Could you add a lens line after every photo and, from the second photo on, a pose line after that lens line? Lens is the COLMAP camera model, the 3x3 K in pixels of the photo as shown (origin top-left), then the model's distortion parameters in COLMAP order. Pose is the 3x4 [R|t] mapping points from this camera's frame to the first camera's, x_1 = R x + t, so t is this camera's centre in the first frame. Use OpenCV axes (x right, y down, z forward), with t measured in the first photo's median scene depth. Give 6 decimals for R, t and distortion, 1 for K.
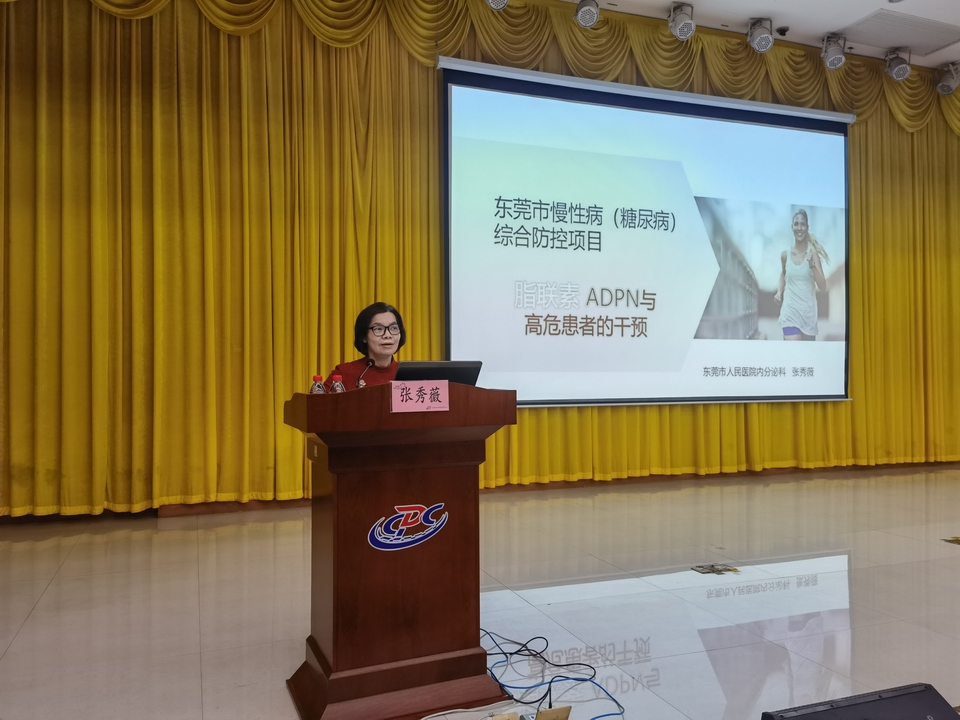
lens RADIAL K [[748.1, 0, 483.5], [0, 748.1, 356.5], [0, 0, 1]] dist [0.005405, 0.001413]
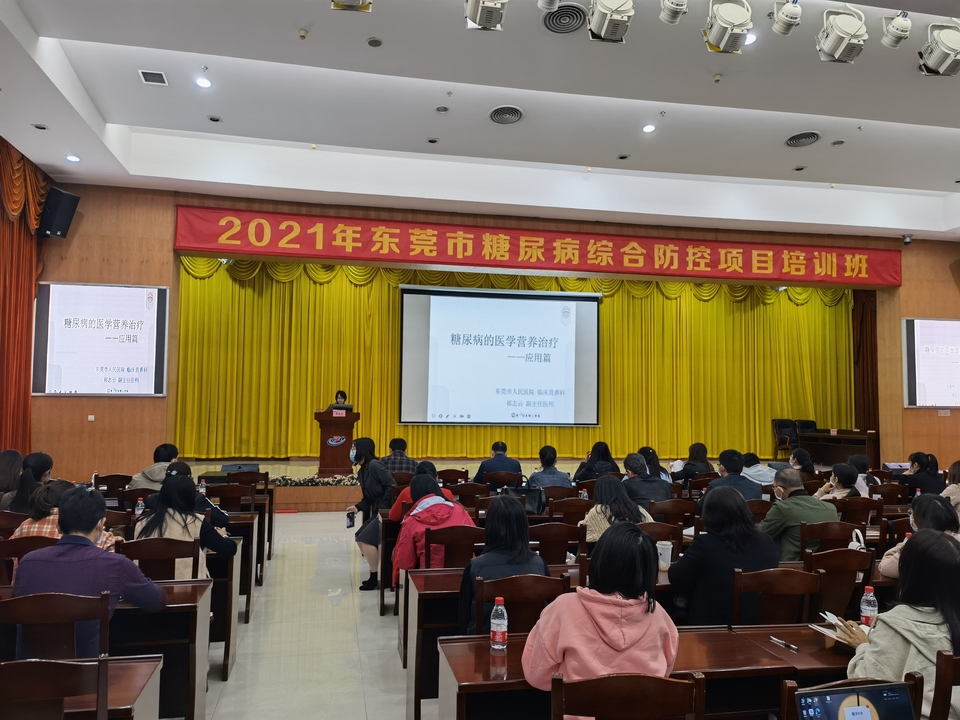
lens RADIAL K [[748.1, 0, 477.6], [0, 748.1, 361.0], [0, 0, 1]] dist [0.005405, 0.001413]
pose [[0.983654, 0.004746, -0.180005, 0.760090], [-0.013455, 0.998795, -0.047195, -0.030567], [0.179564, 0.048845, 0.982533, -1.641168]]
